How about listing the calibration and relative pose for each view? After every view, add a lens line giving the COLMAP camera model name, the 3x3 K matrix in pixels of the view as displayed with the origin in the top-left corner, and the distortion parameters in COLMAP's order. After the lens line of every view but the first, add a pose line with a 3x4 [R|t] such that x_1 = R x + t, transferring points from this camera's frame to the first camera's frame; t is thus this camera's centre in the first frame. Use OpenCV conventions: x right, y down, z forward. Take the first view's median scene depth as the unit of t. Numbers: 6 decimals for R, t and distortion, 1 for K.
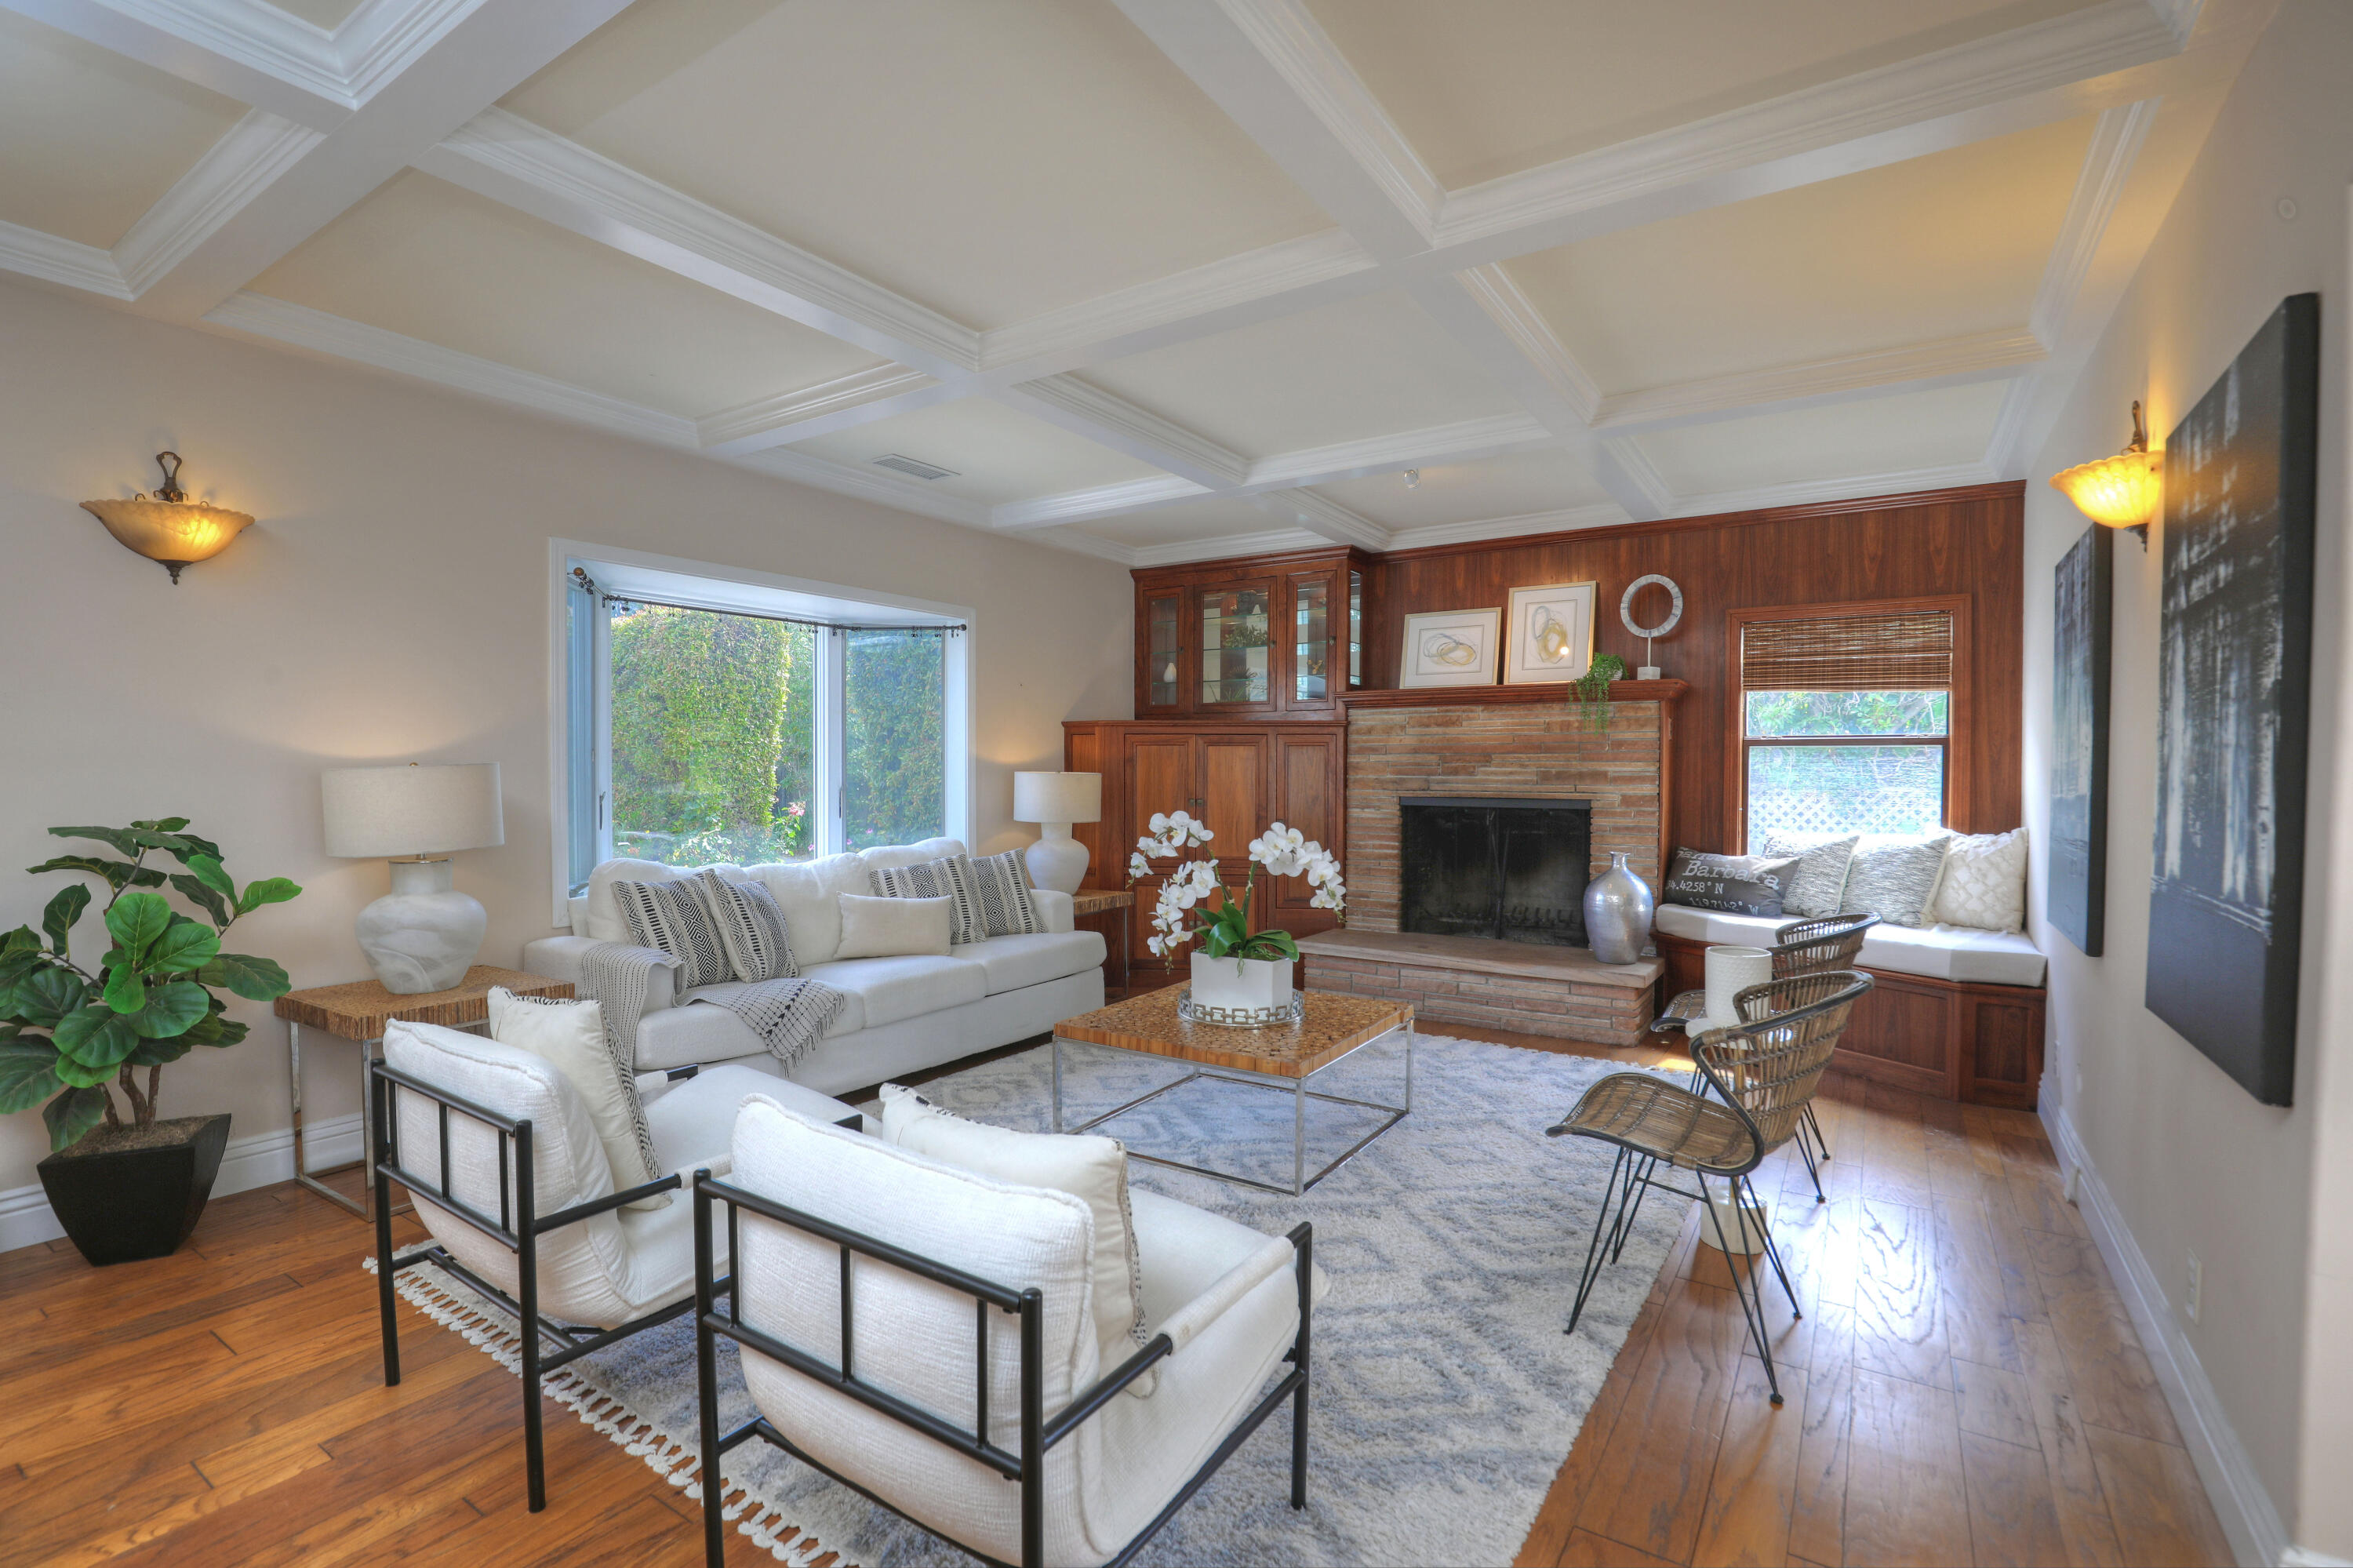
lens RADIAL K [[1080.3, 0, 1181.8], [0, 1080.3, 786.2], [0, 0, 1]] dist [-0.032840, 0.003738]
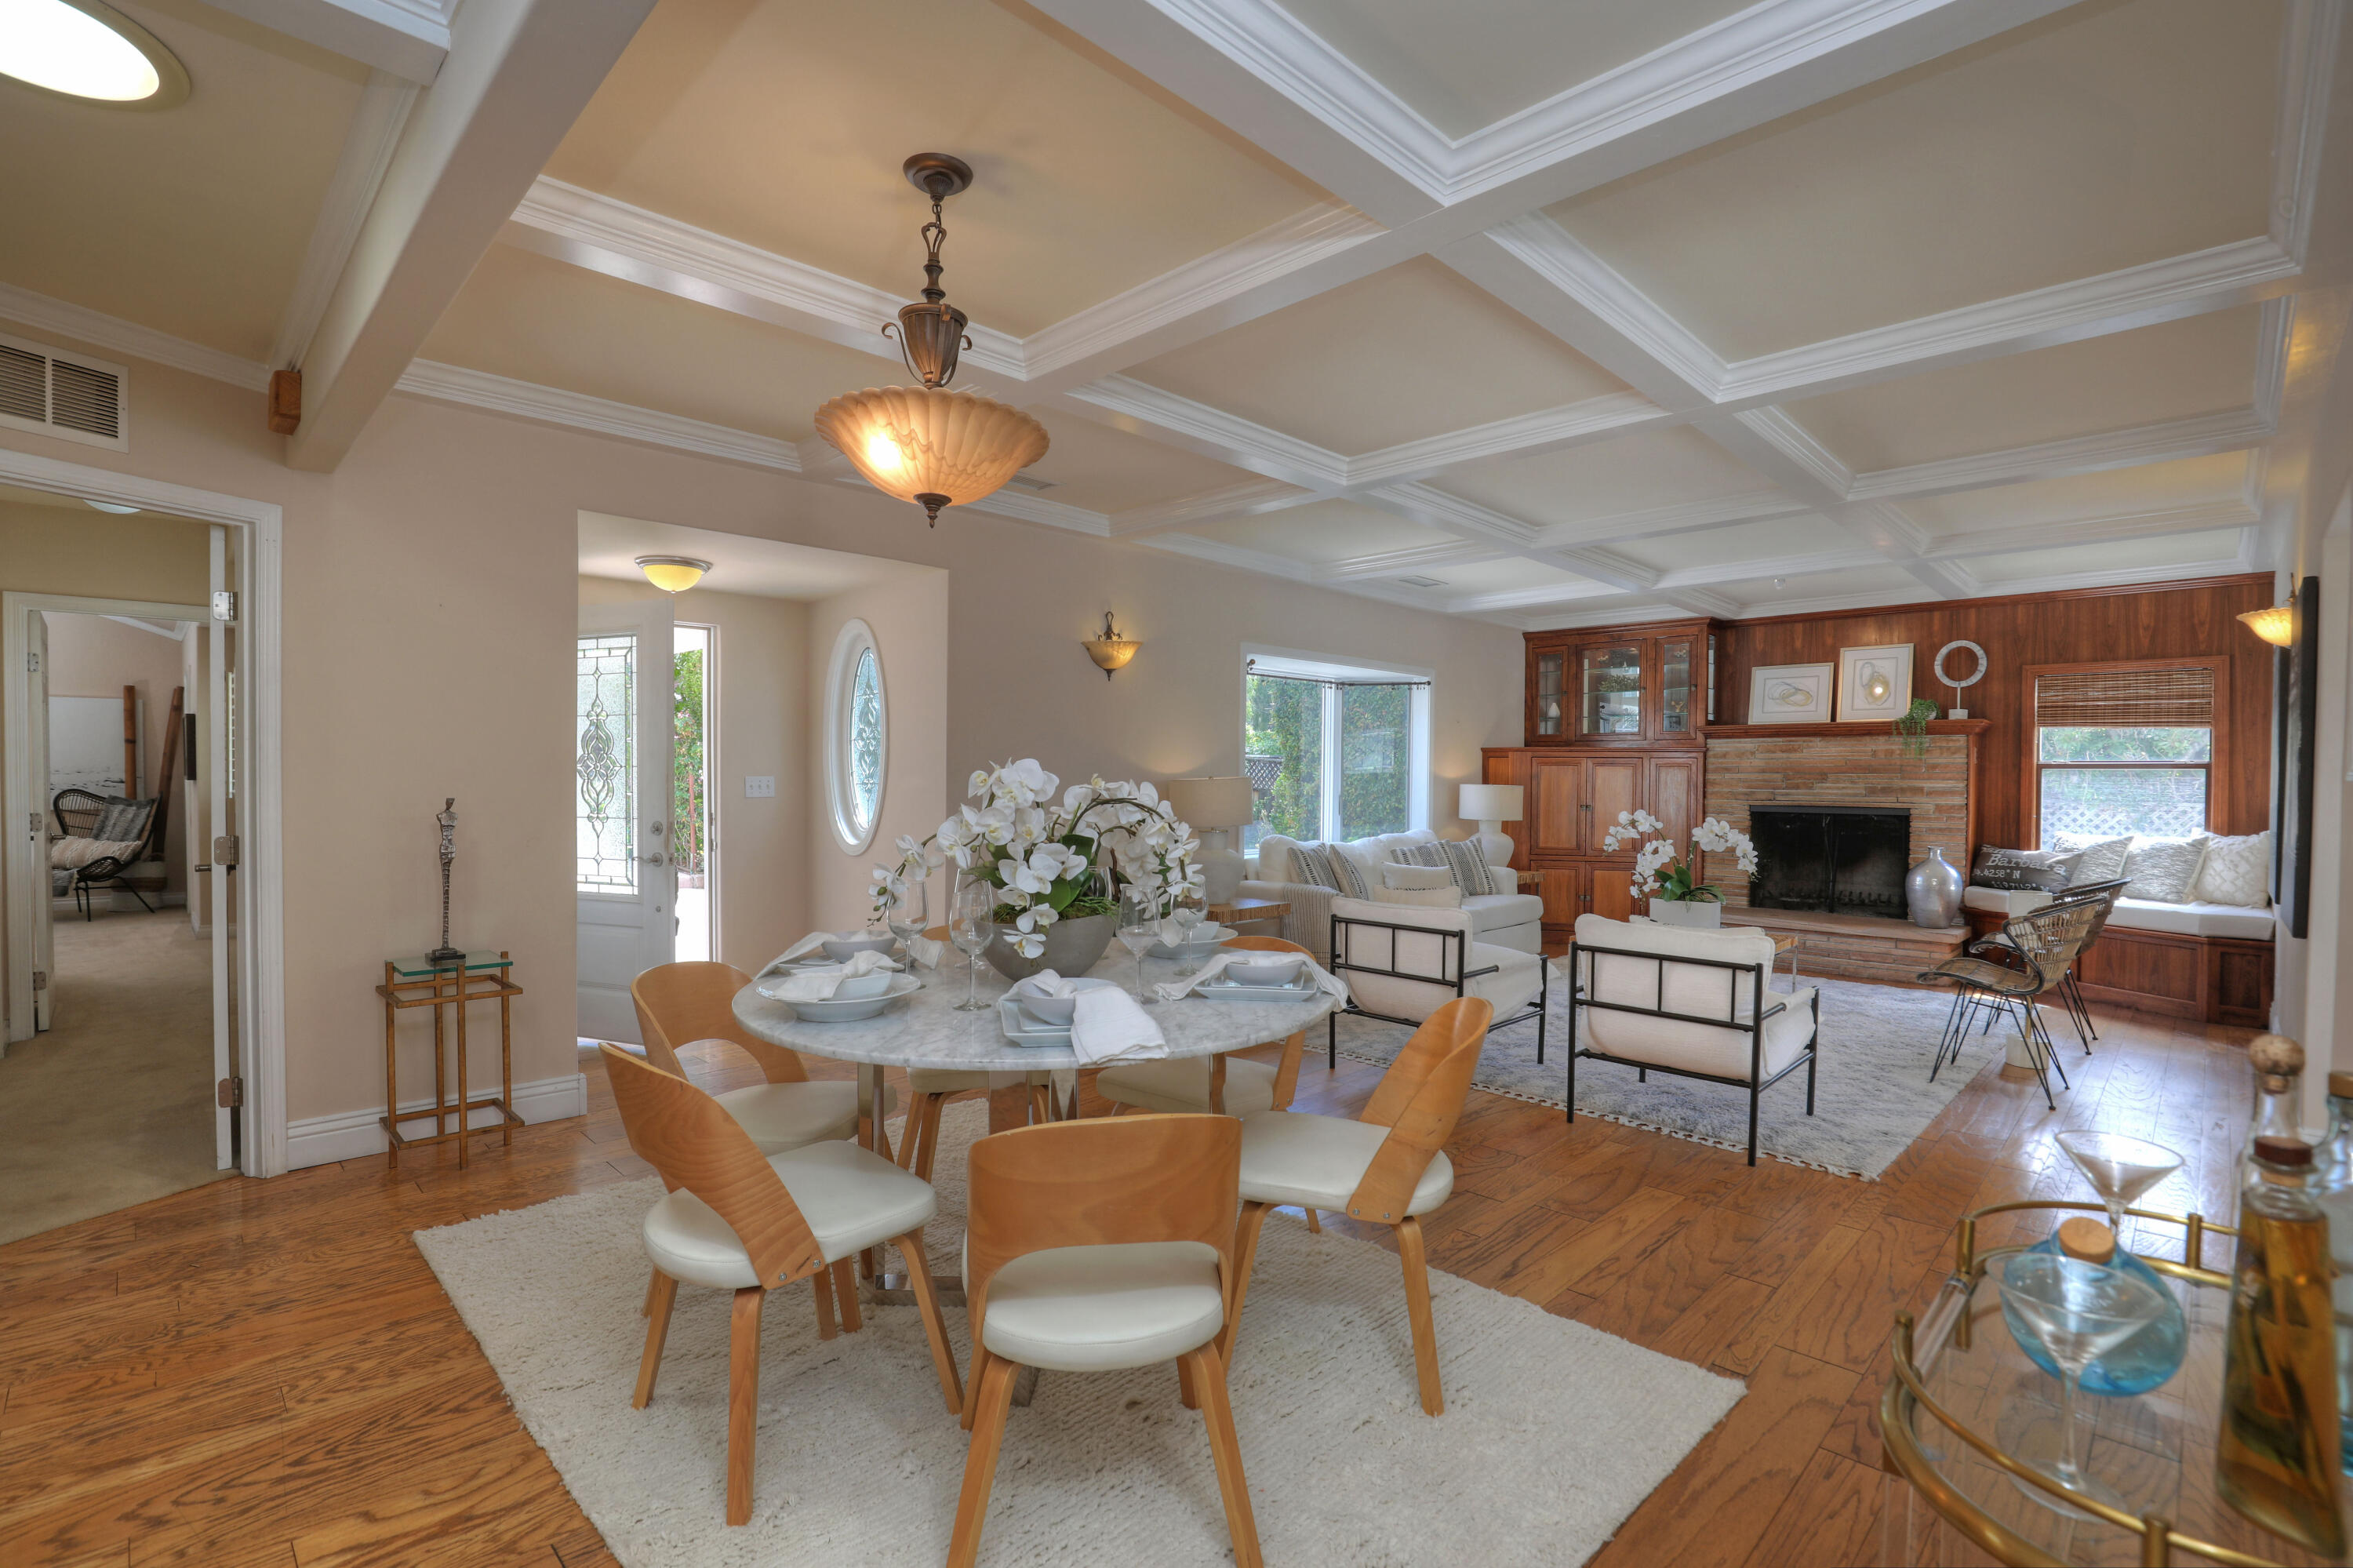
lens RADIAL K [[1080.3, 0, 1178.8], [0, 1080.3, 785.7], [0, 0, 1]] dist [-0.032840, 0.003738]
pose [[0.979565, 0.007115, -0.201002, -0.262540], [-0.009485, 0.999896, -0.010832, 0.008223], [0.200904, 0.012517, 0.979531, -0.515618]]
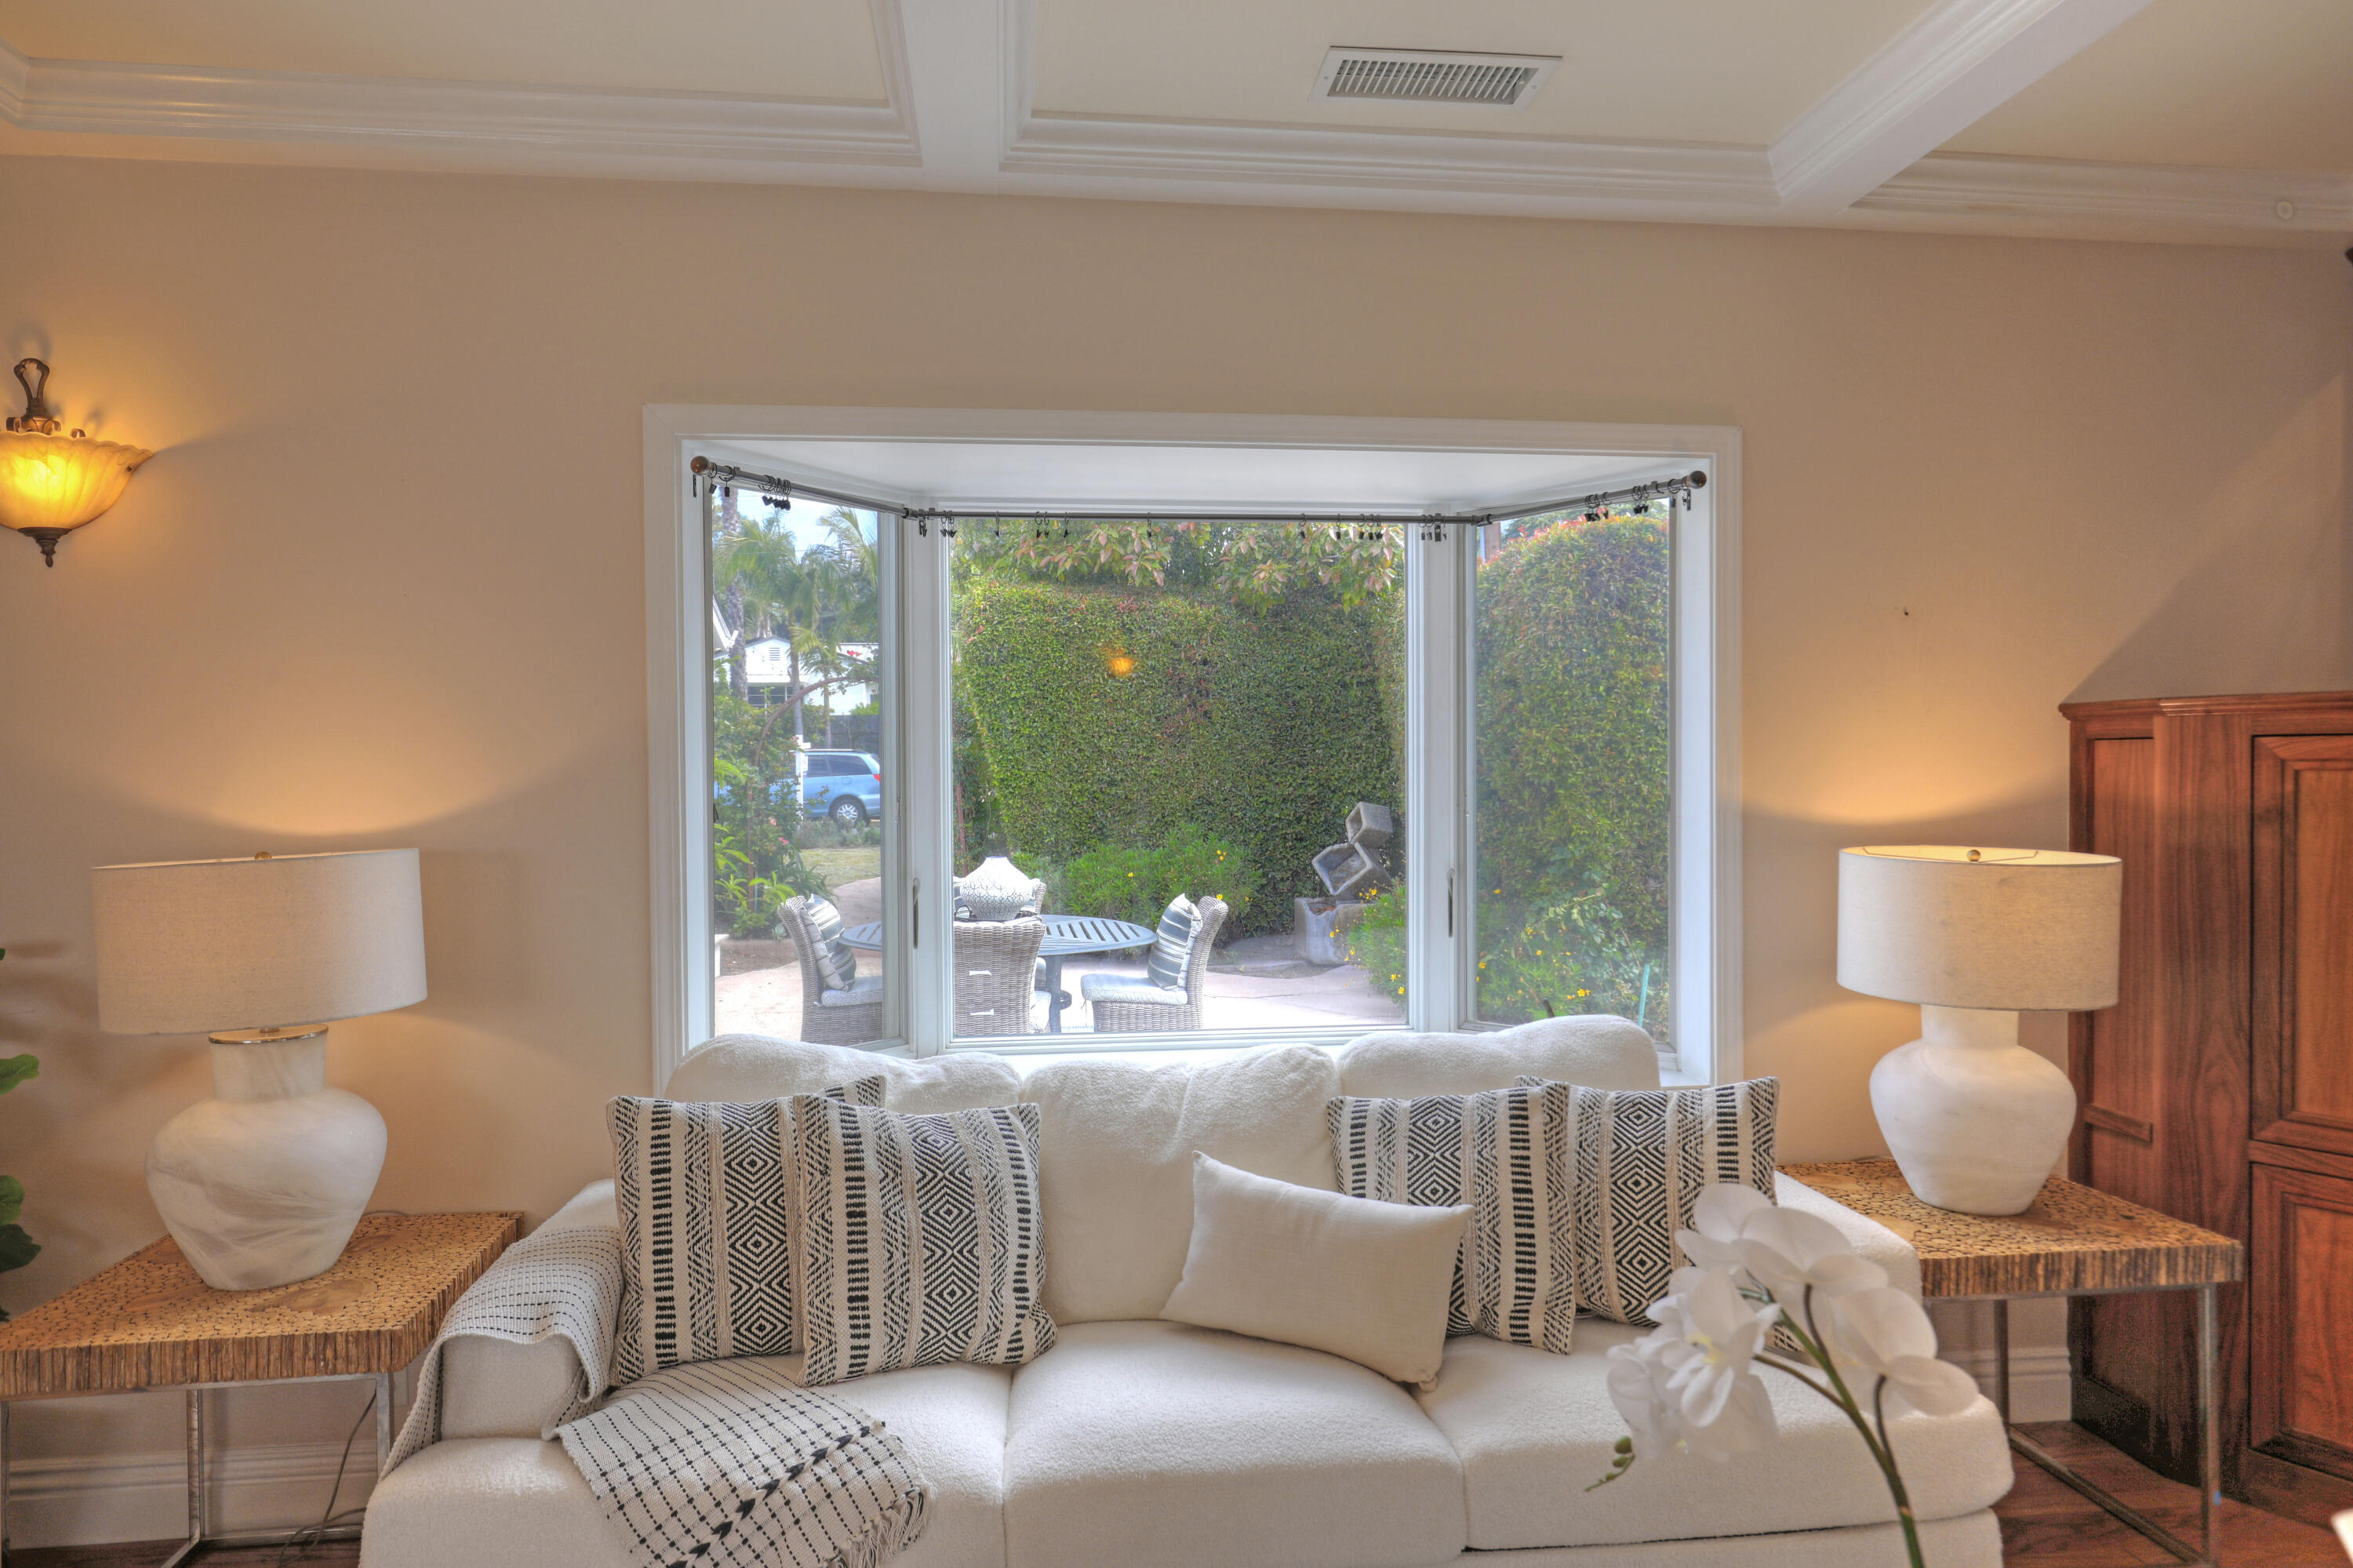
lens RADIAL K [[1471.0, 0, 1152.5], [0, 1471.0, 784.2], [0, 0, 1]] dist [-0.004011, 0.000423]
pose [[0.642246, 0.002974, -0.766493, 0.089946], [-0.007225, 0.999972, -0.002175, -0.037034], [0.766464, 0.006935, 0.642249, 0.557030]]
